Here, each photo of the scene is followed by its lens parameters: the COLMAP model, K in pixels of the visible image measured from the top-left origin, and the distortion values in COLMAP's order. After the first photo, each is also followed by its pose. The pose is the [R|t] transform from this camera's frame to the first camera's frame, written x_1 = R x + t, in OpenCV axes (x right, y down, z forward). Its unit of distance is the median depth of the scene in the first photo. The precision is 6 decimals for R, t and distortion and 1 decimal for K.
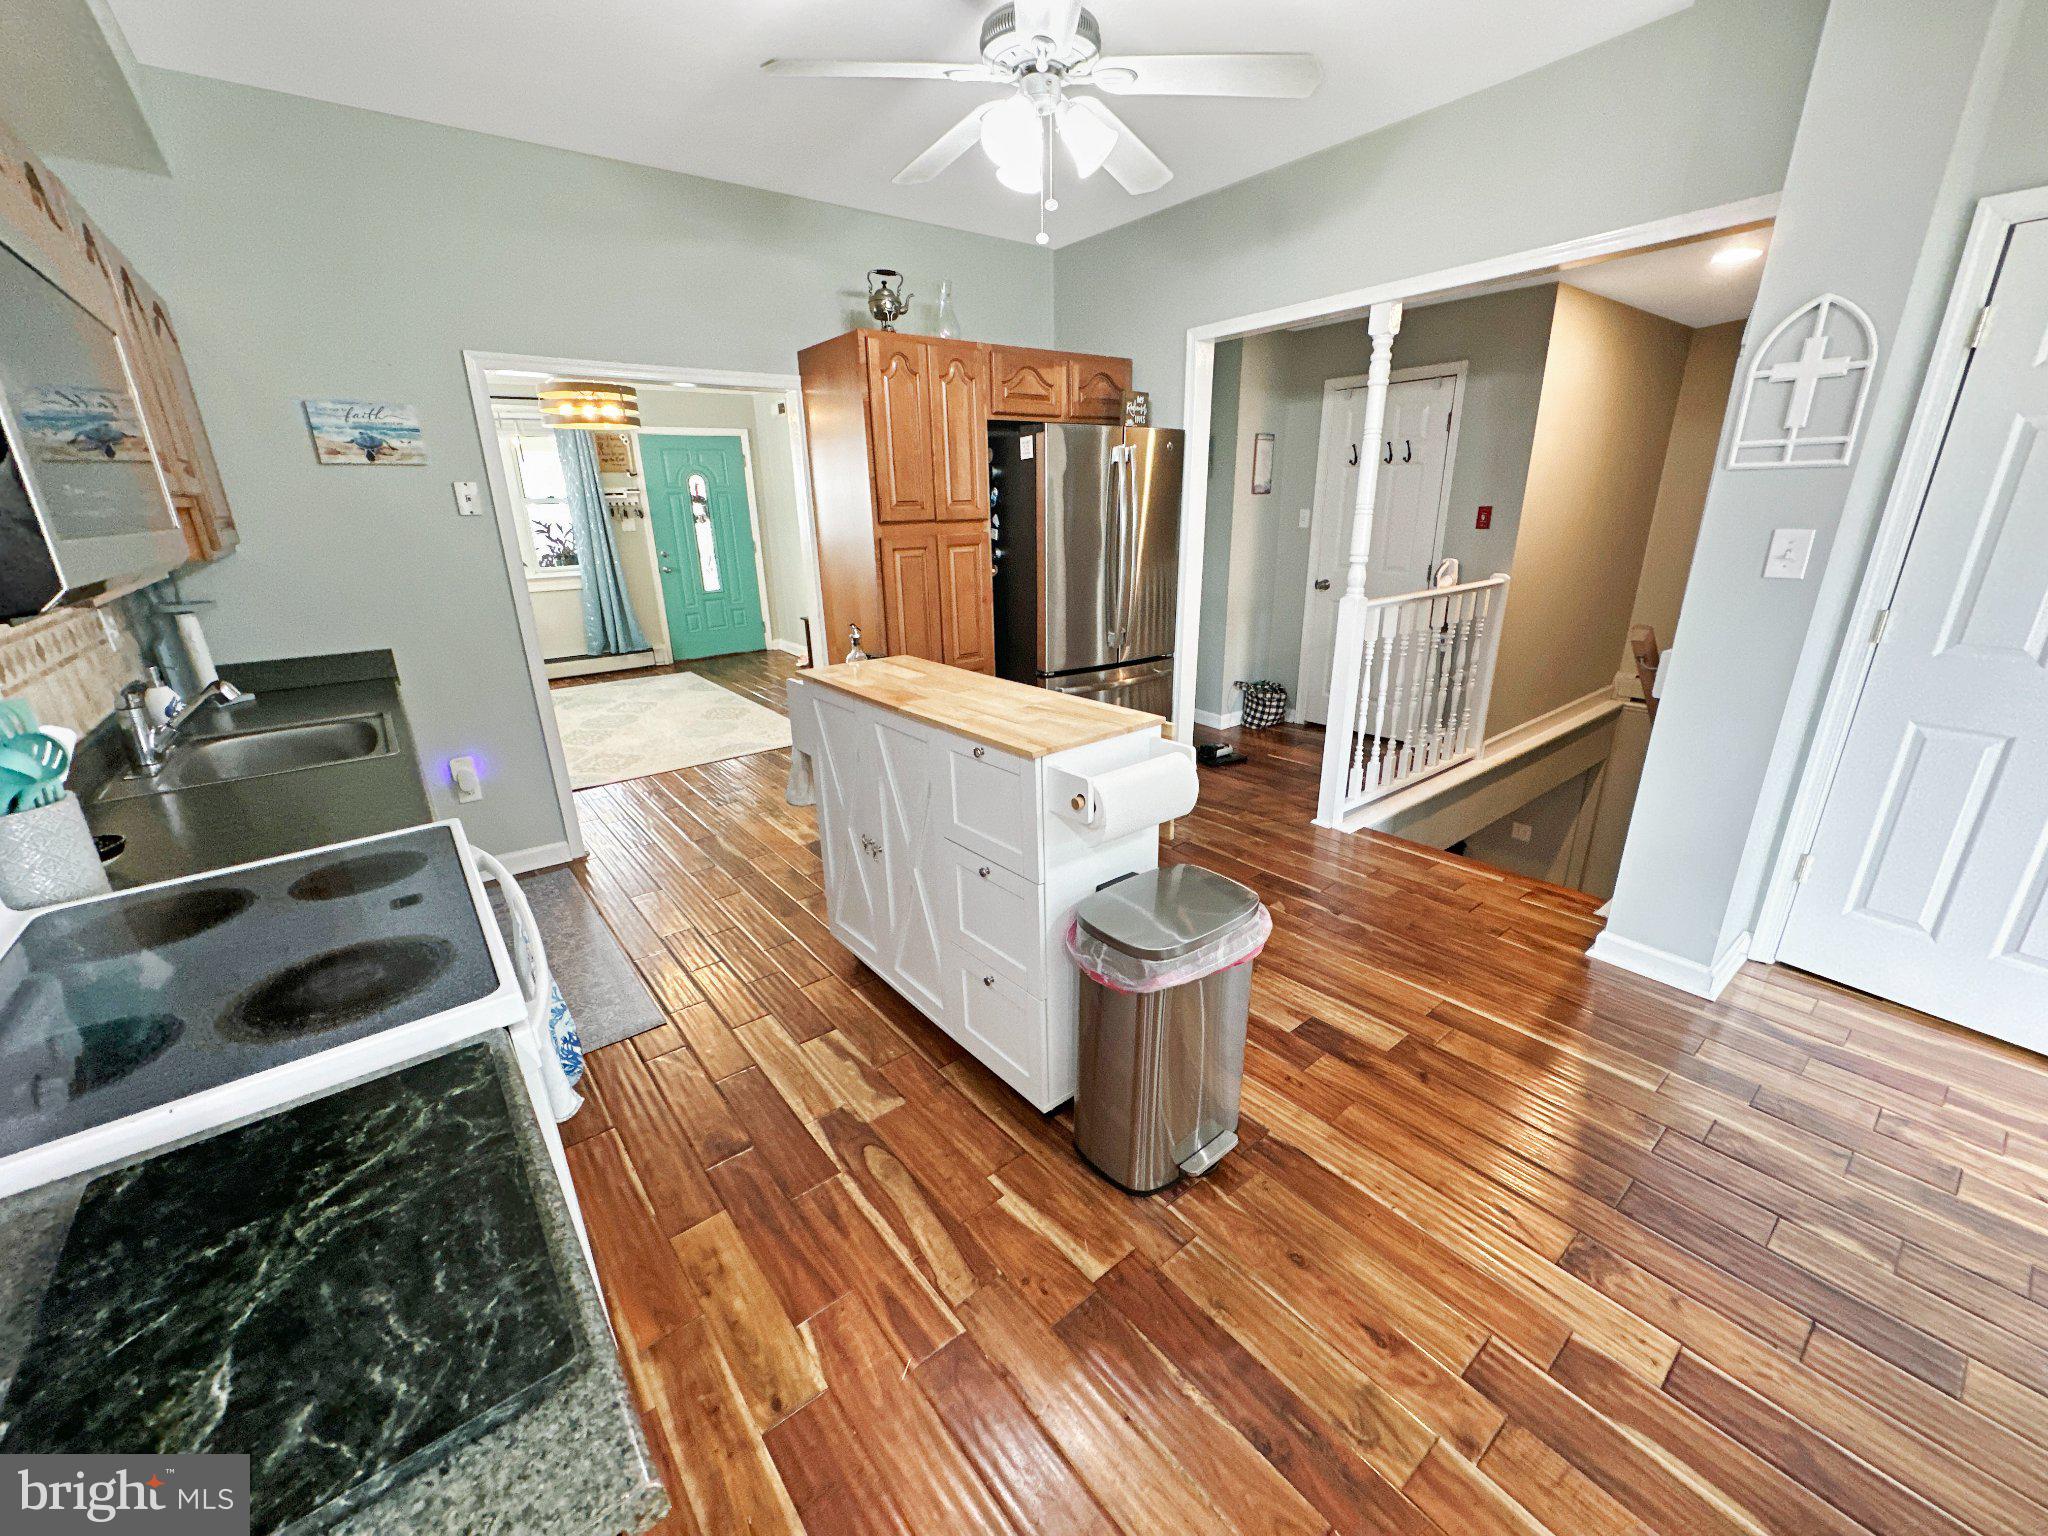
lens RADIAL K [[819.1, 0, 1027.5], [0, 819.1, 767.8], [0, 0, 1]] dist [-0.001600, 0.000150]
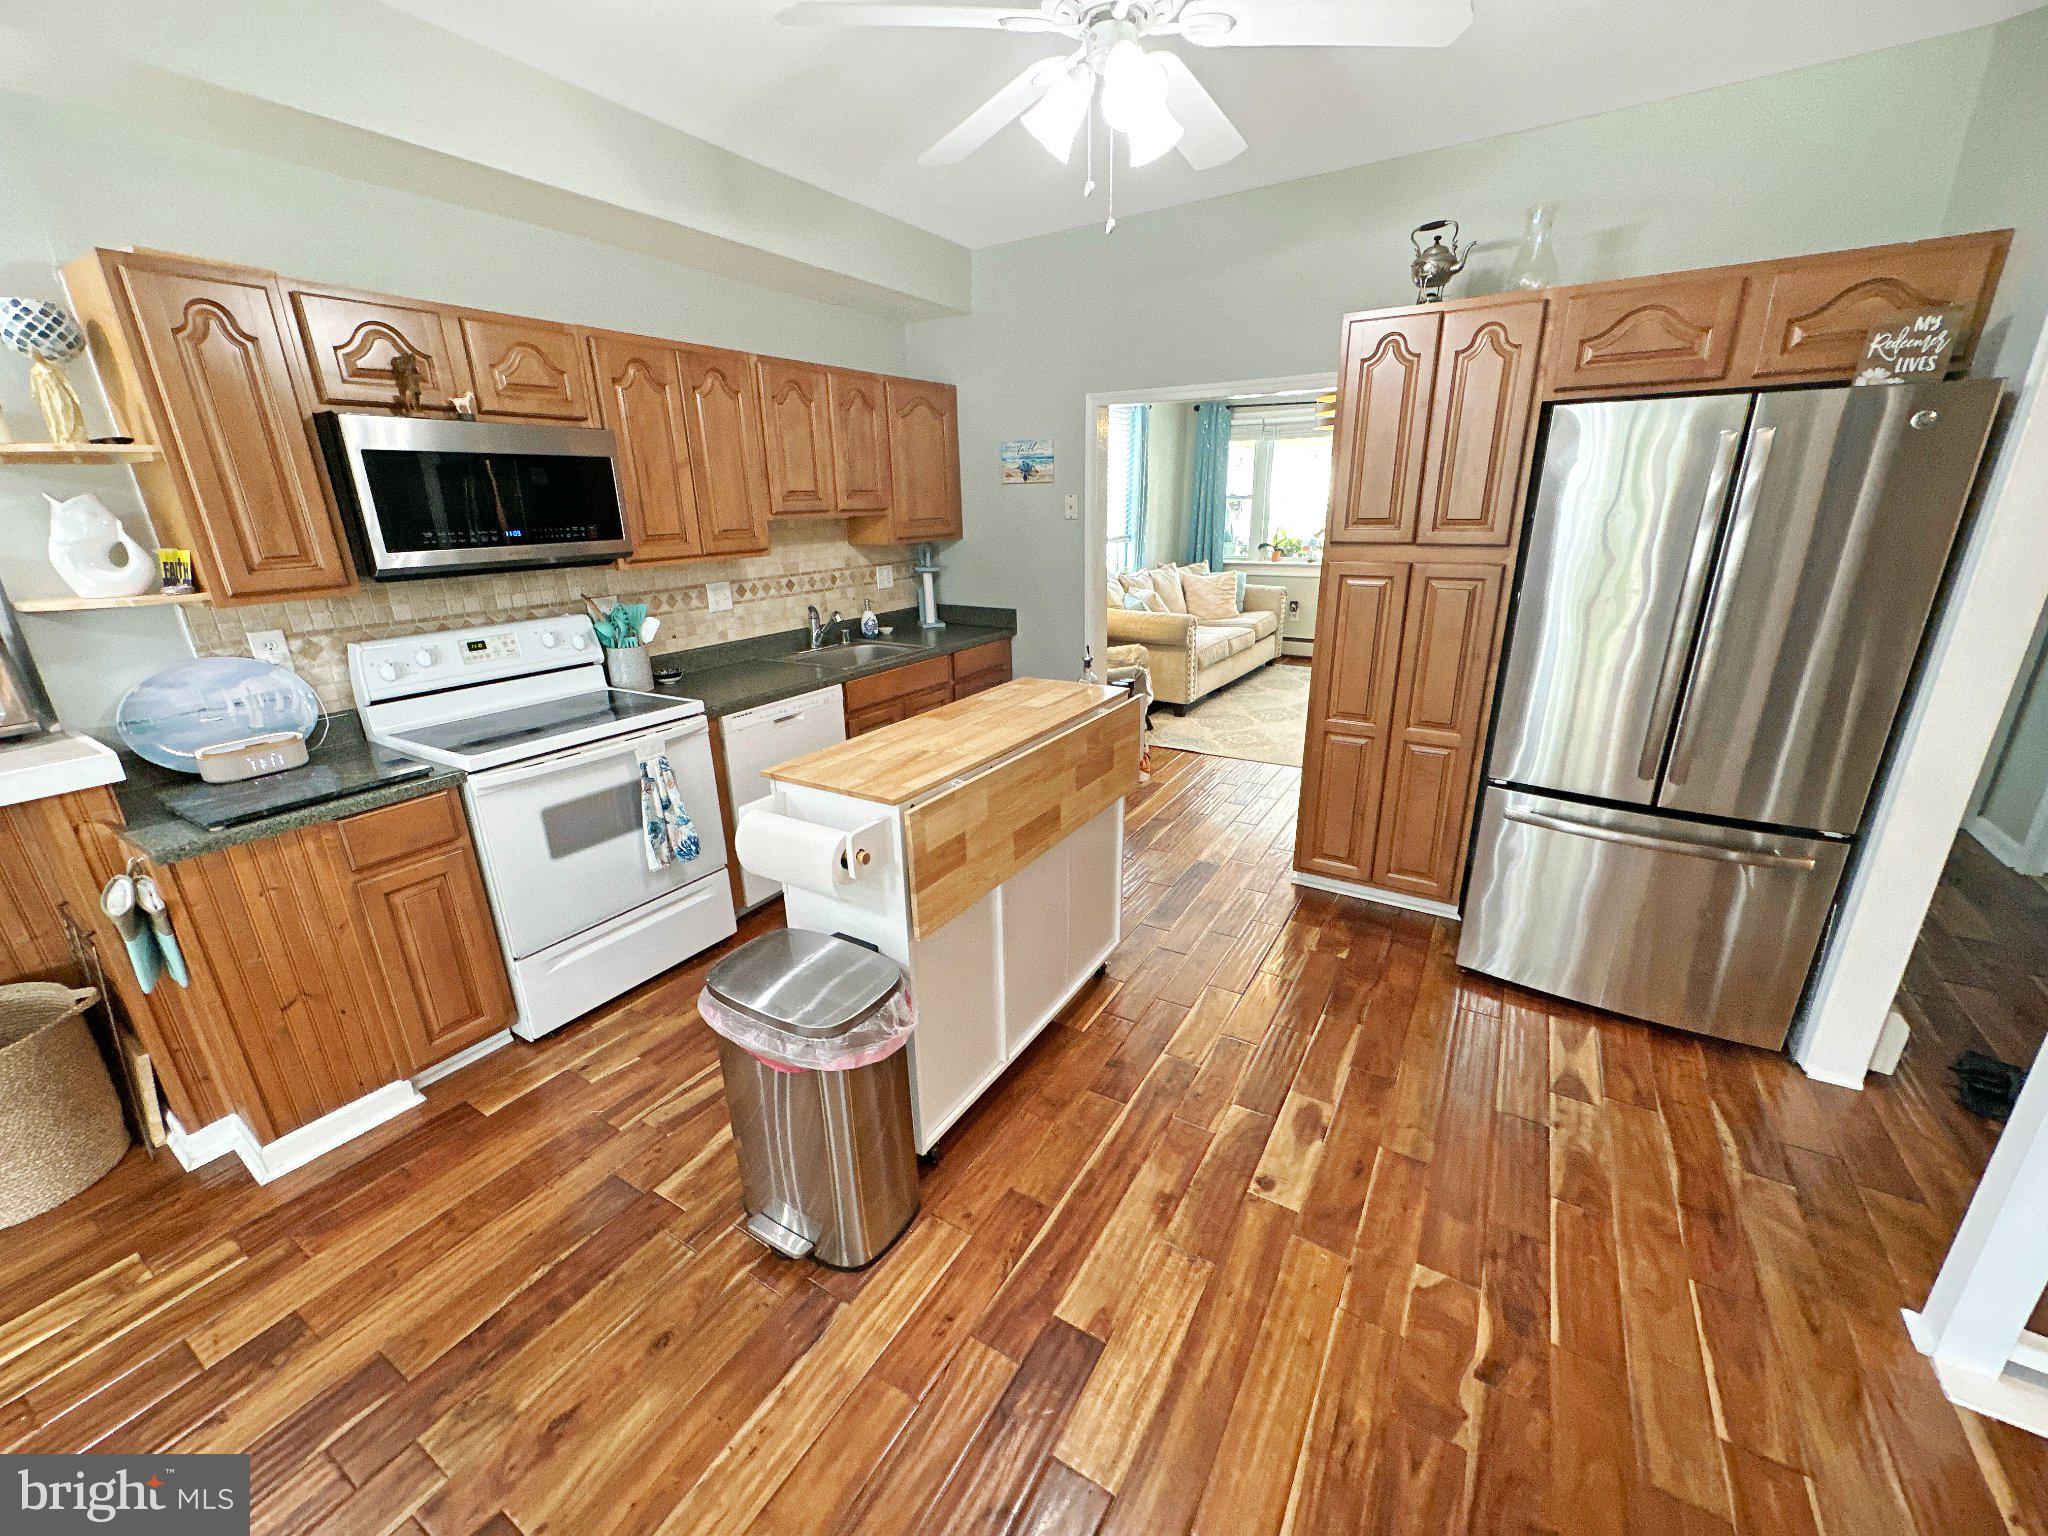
lens RADIAL K [[819.1, 0, 1024.4], [0, 819.1, 773.4], [0, 0, 1]] dist [-0.001600, 0.000150]
pose [[0.338074, 0.314290, -0.887090, 0.679849], [-0.284220, 0.932674, 0.222122, -0.222967], [0.897176, 0.177035, 0.404640, 0.527164]]
